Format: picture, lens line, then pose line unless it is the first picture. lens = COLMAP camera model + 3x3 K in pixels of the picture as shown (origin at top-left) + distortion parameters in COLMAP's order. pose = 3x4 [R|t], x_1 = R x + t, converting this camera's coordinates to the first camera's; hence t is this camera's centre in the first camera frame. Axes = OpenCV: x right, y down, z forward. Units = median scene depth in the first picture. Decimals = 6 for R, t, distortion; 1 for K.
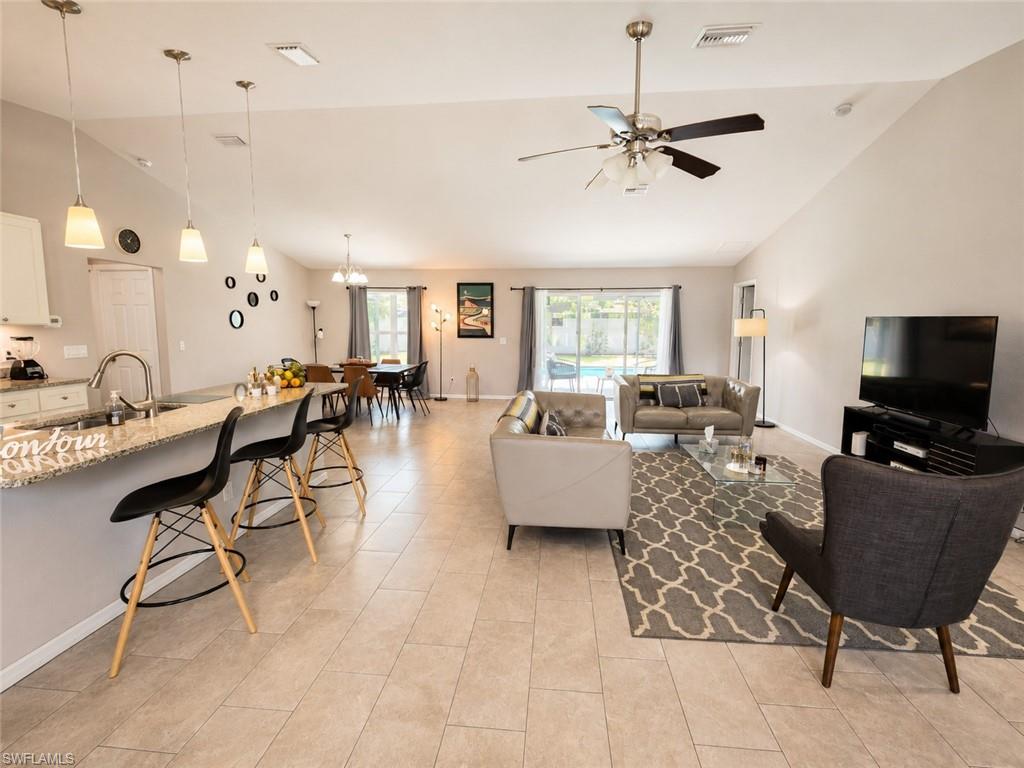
lens RADIAL K [[458.6, 0, 512.0], [0, 458.6, 384.0], [0, 0, 1]] dist [0.047934, 0.000185]
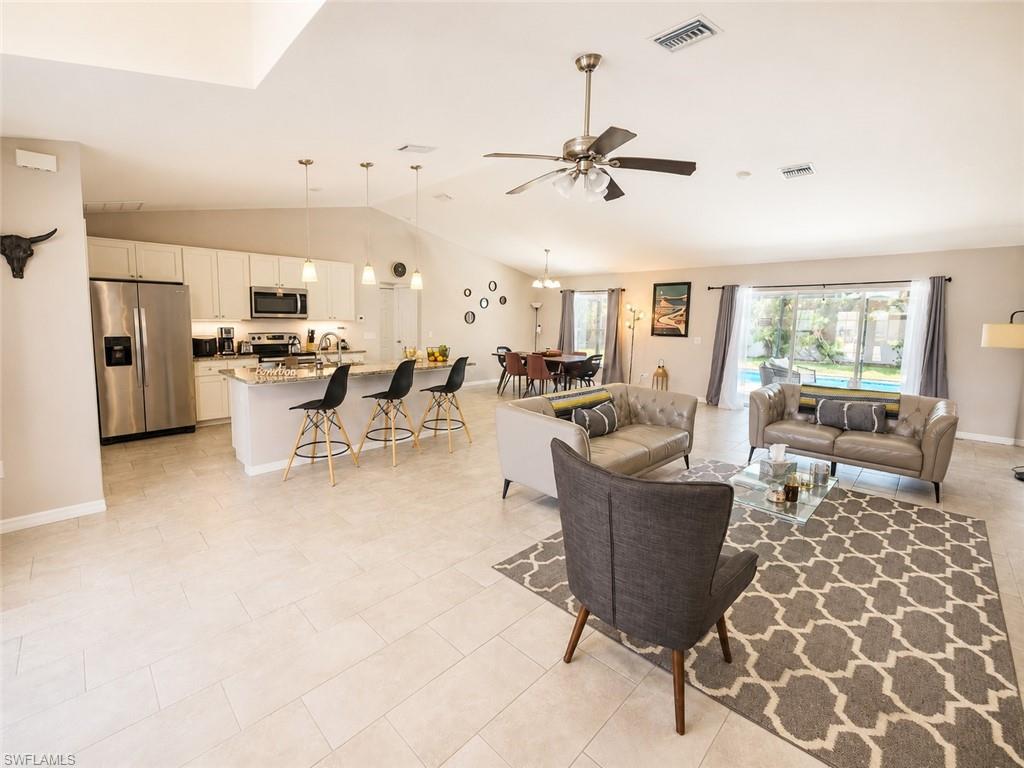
lens RADIAL K [[425.6, 0, 510.0], [0, 425.6, 390.0], [0, 0, 1]] dist [-0.000999, -0.000025]
pose [[0.773409, 0.113385, -0.623684, 0.267426], [-0.095344, 0.993488, 0.062383, -0.006017], [0.626696, 0.011217, 0.779183, 0.030987]]
